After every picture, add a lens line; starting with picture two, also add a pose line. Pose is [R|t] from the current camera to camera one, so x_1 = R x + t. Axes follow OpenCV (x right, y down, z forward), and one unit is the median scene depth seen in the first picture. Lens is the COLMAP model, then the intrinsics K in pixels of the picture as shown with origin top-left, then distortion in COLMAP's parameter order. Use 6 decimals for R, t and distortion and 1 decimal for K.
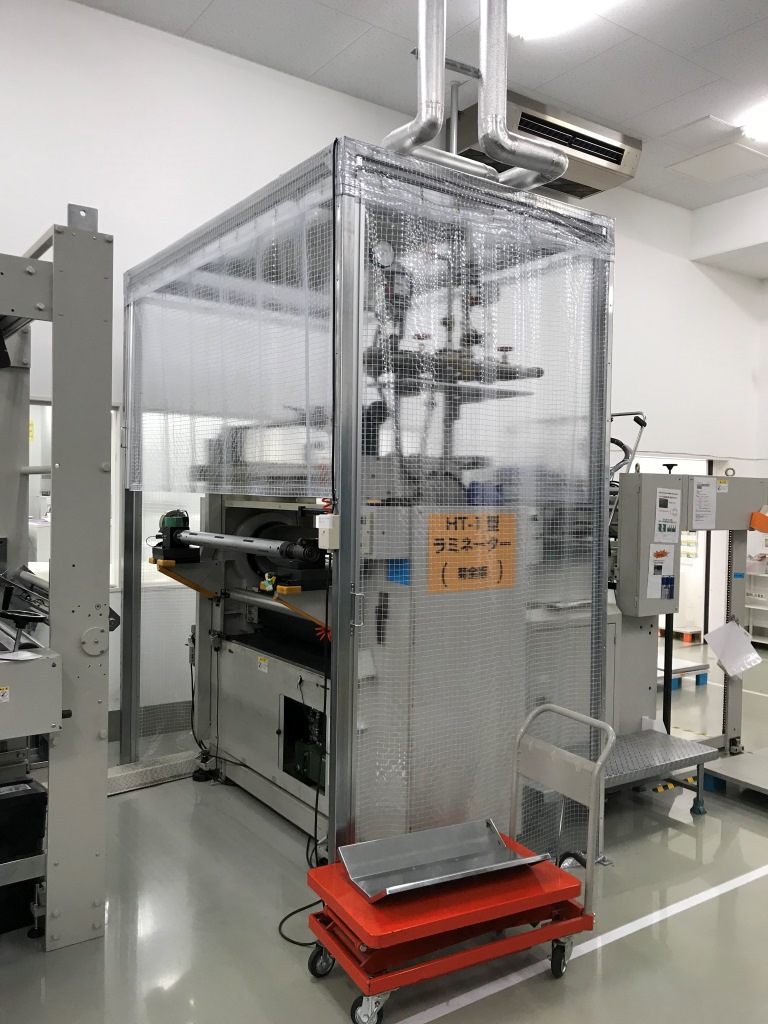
lens RADIAL K [[840.2, 0, 386.0], [0, 840.2, 519.4], [0, 0, 1]] dist [0.029797, -0.005630]
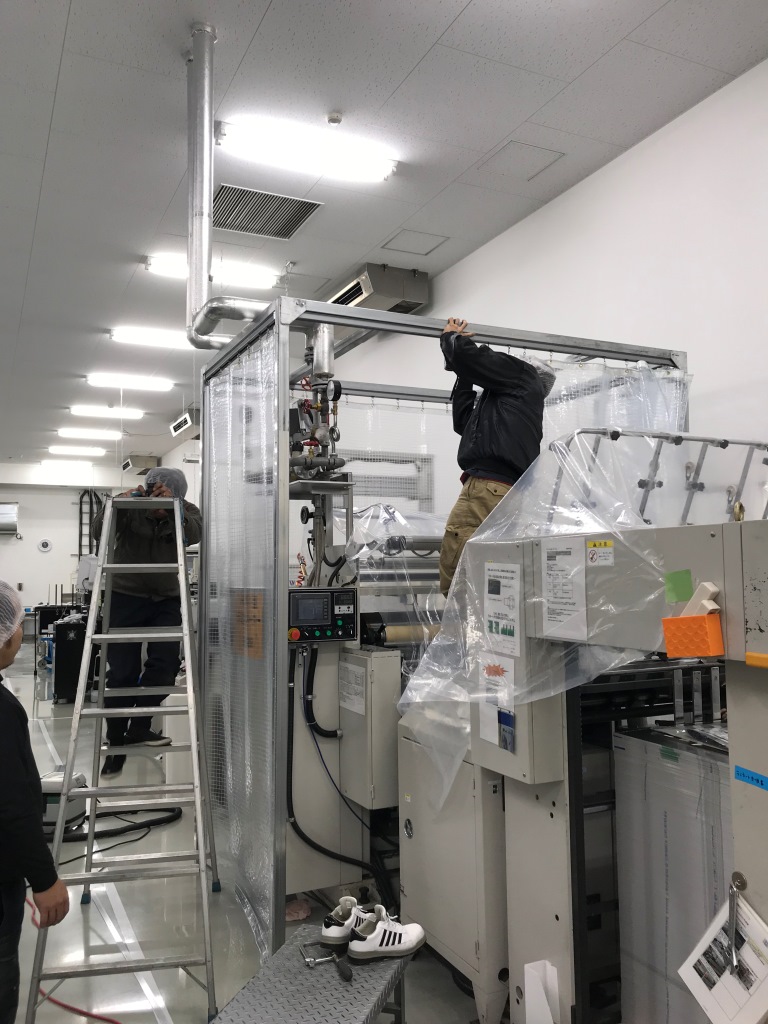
lens RADIAL K [[835.7, 0, 384.0], [0, 835.7, 512.0], [0, 0, 1]] dist [0.103229, -0.213670]
pose [[-0.162865, -0.086904, -0.982814, 0.948981], [-0.024692, 0.996160, -0.083993, -0.020361], [0.986339, 0.010588, -0.164385, 1.019711]]
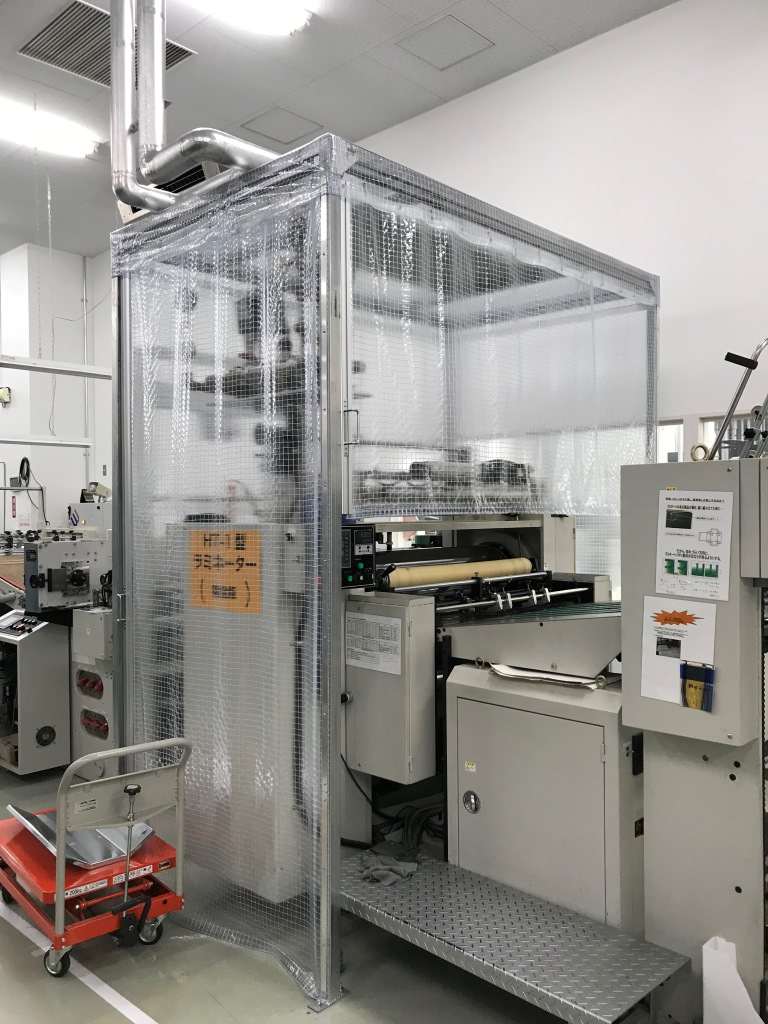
lens RADIAL K [[840.2, 0, 386.0], [0, 840.2, 519.4], [0, 0, 1]] dist [0.029797, -0.005630]
pose [[0.197675, -0.007439, -0.980239, 0.798174], [-0.021218, 0.999704, -0.011866, -0.009257], [0.980038, 0.023144, 0.197459, 0.722350]]
